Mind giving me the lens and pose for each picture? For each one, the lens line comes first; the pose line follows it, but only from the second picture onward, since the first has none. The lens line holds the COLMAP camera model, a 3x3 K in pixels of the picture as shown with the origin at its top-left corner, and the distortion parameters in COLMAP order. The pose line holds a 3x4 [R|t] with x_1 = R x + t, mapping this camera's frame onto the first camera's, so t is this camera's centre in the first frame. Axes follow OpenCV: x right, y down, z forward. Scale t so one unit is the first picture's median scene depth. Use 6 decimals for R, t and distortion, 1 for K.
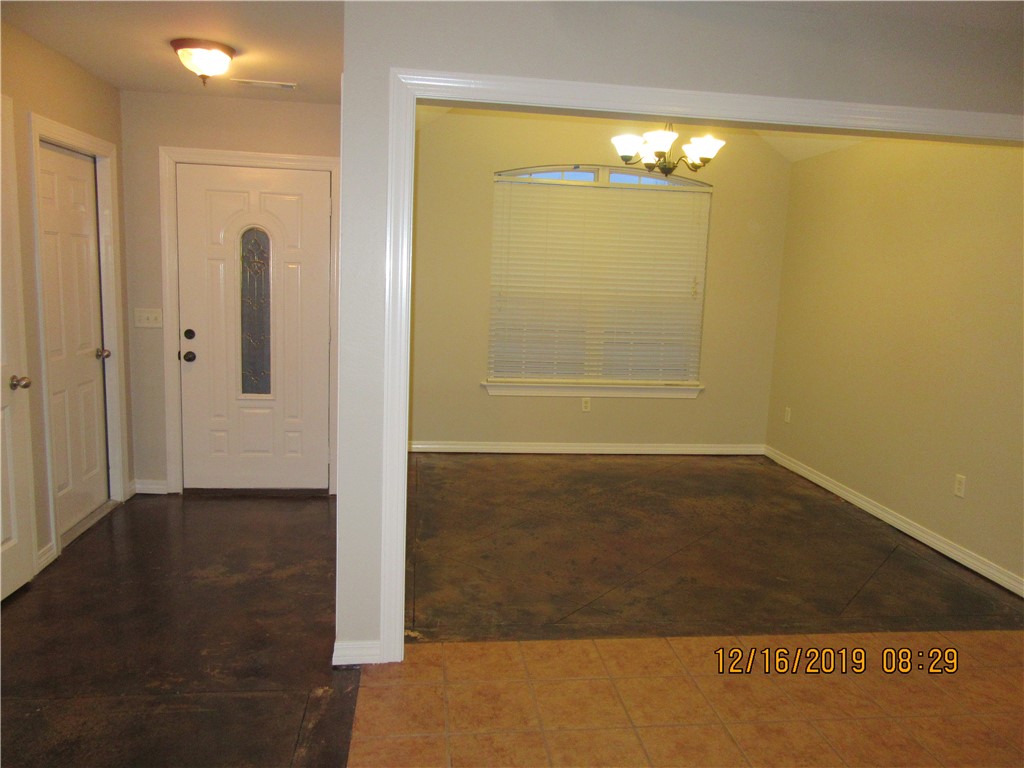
lens RADIAL K [[757.1, 0, 511.8], [0, 757.1, 385.3], [0, 0, 1]] dist [0.004658, -0.004707]
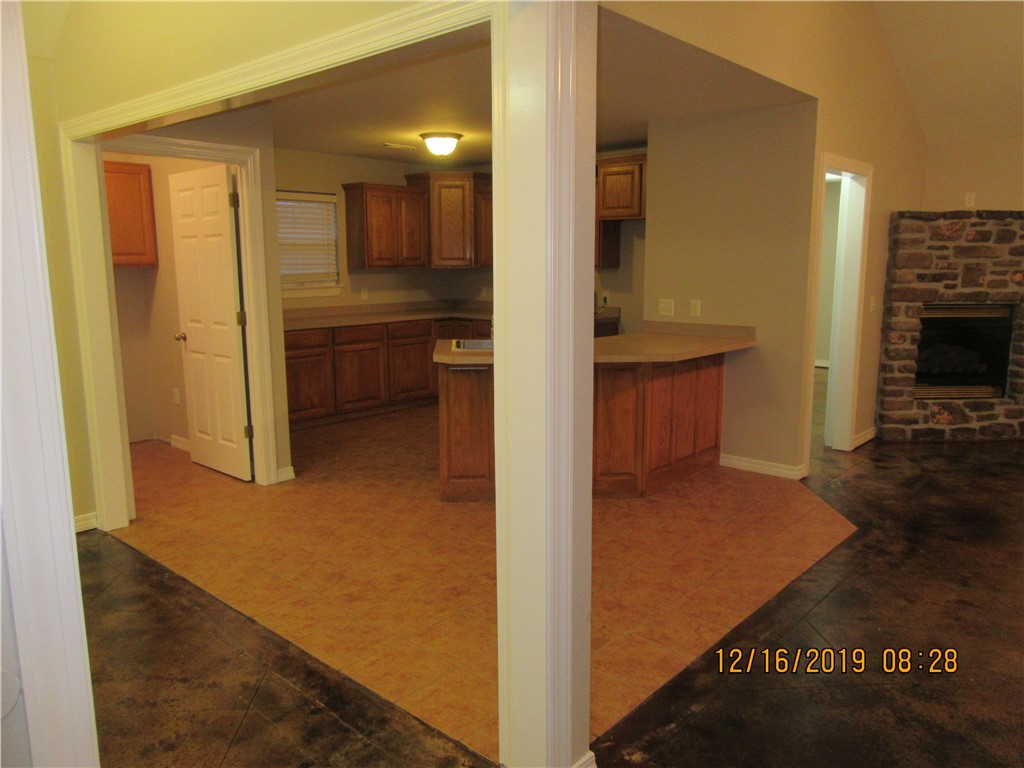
lens RADIAL K [[757.1, 0, 512.4], [0, 757.1, 379.2], [0, 0, 1]] dist [0.004658, -0.004707]
pose [[-0.659669, -0.151544, 0.736119, -0.420301], [0.090389, 0.956352, 0.277885, -0.144121], [-0.746101, 0.249849, -0.617178, 0.885529]]
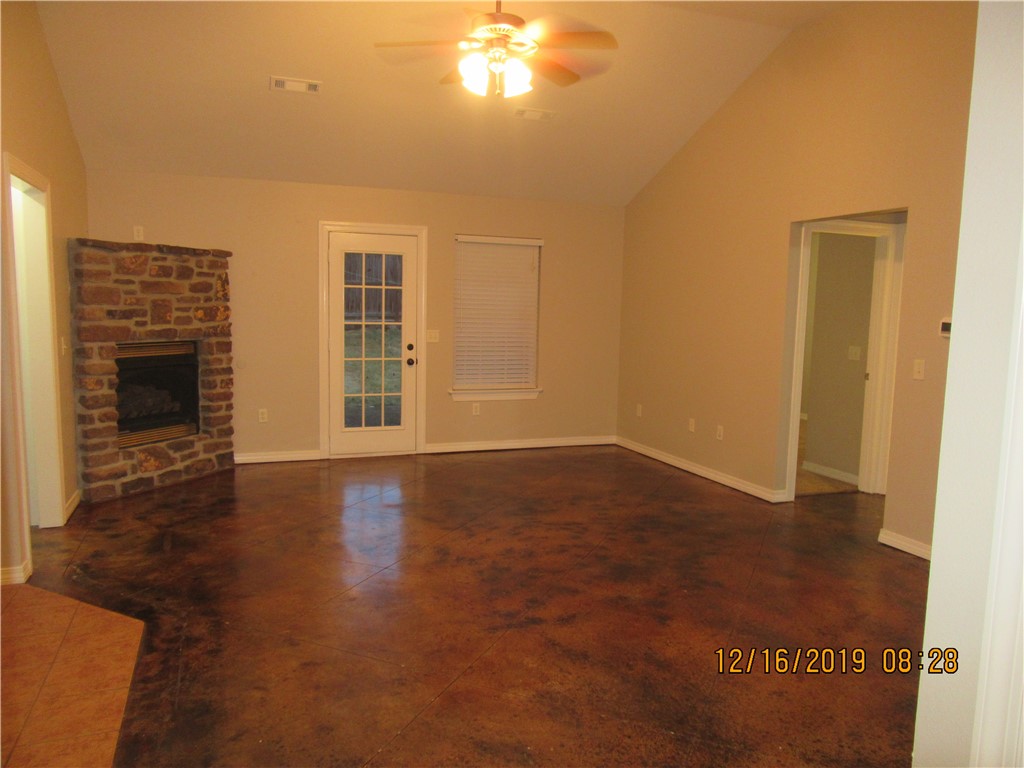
lens RADIAL K [[757.1, 0, 512.3], [0, 757.1, 380.0], [0, 0, 1]] dist [0.004658, -0.004707]
pose [[-0.967993, -0.029451, -0.249243, -0.213273], [-0.089957, 0.967821, 0.235011, -0.118105], [0.234301, 0.249910, -0.939493, 0.782806]]
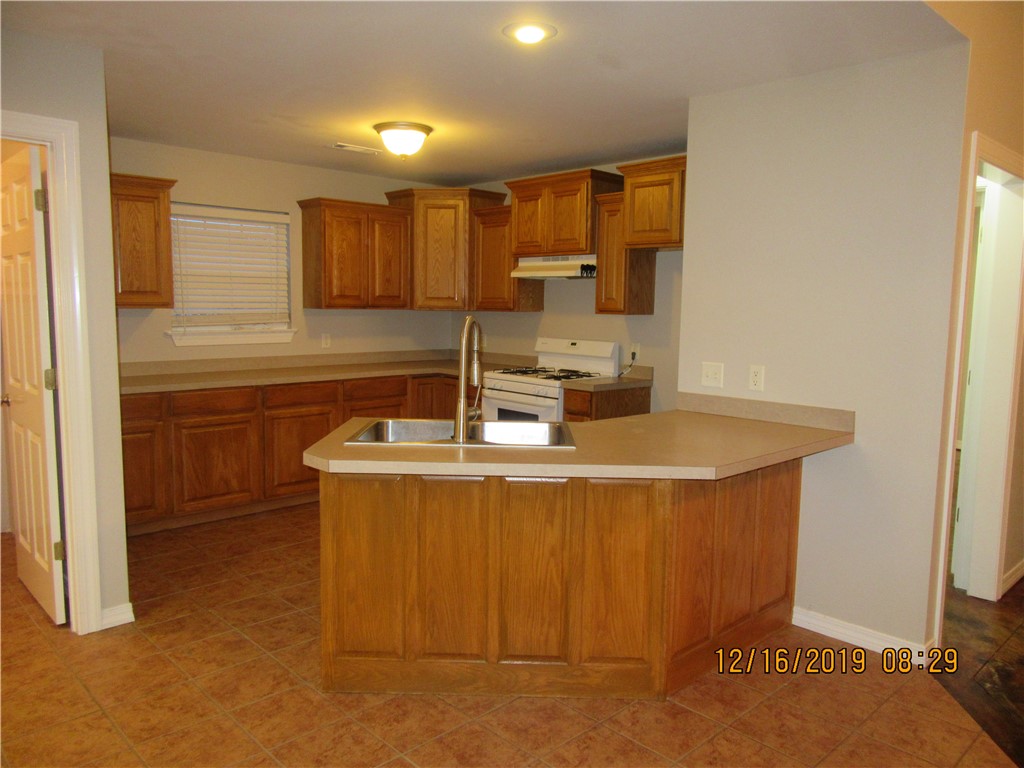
lens RADIAL K [[757.1, 0, 514.4], [0, 757.1, 384.0], [0, 0, 1]] dist [0.004658, -0.004707]
pose [[-0.599786, -0.130187, 0.789499, -0.188651], [0.082595, 0.971332, 0.222919, -0.082555], [-0.795886, 0.198913, -0.571838, 0.561083]]
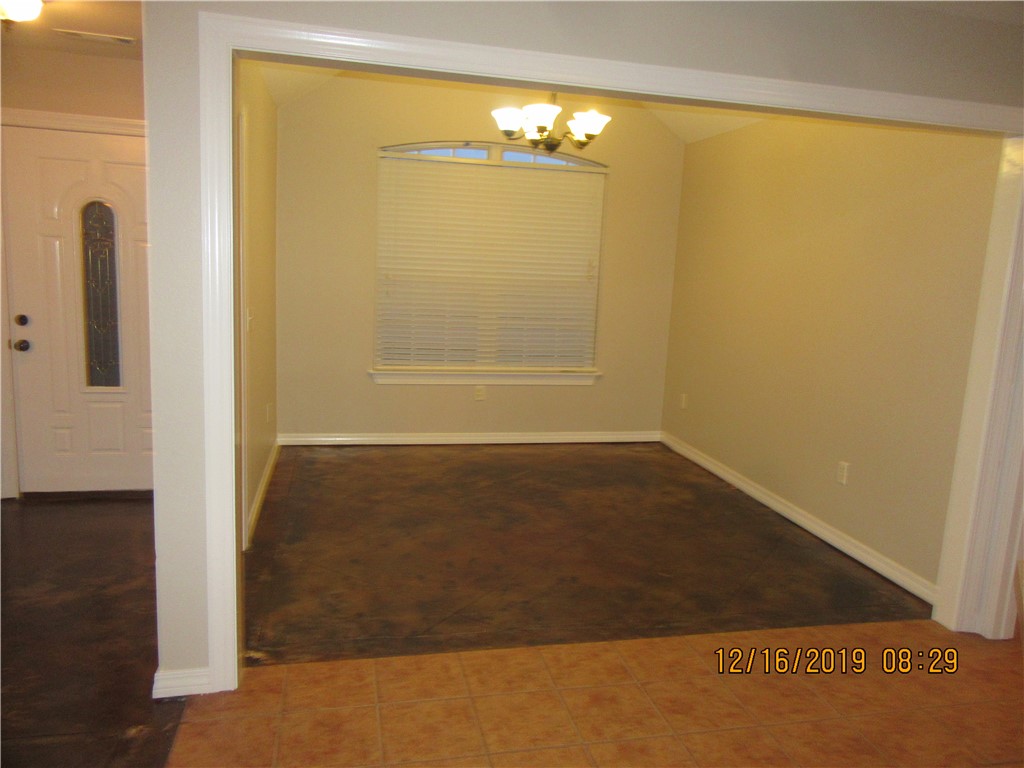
lens RADIAL K [[757.1, 0, 510.3], [0, 757.1, 386.2], [0, 0, 1]] dist [0.004658, -0.004707]
pose [[0.995023, -0.009727, 0.099174, 0.056653], [0.007485, 0.999708, 0.022956, -0.006454], [-0.099368, -0.022099, 0.994805, 0.055388]]
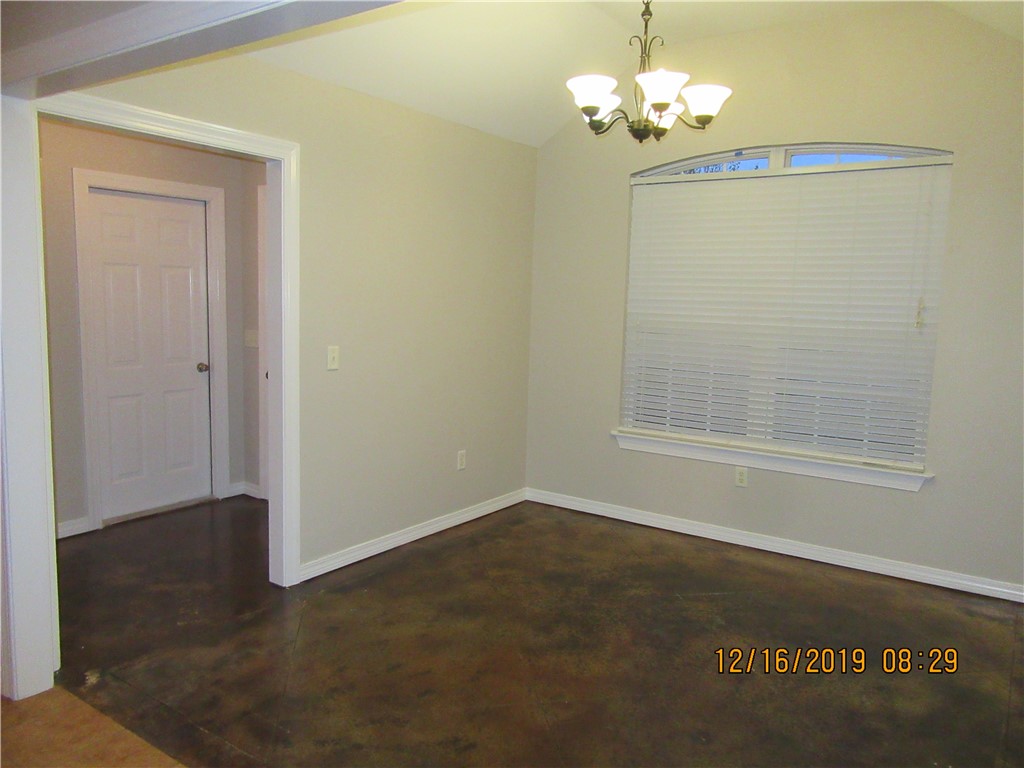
lens RADIAL K [[757.1, 0, 519.0], [0, 757.1, 391.5], [0, 0, 1]] dist [0.004658, -0.004707]
pose [[0.749577, 0.063743, -0.658841, 0.562675], [-0.096000, 0.995297, -0.012926, -0.035690], [0.654919, 0.072938, 0.752171, 0.426097]]
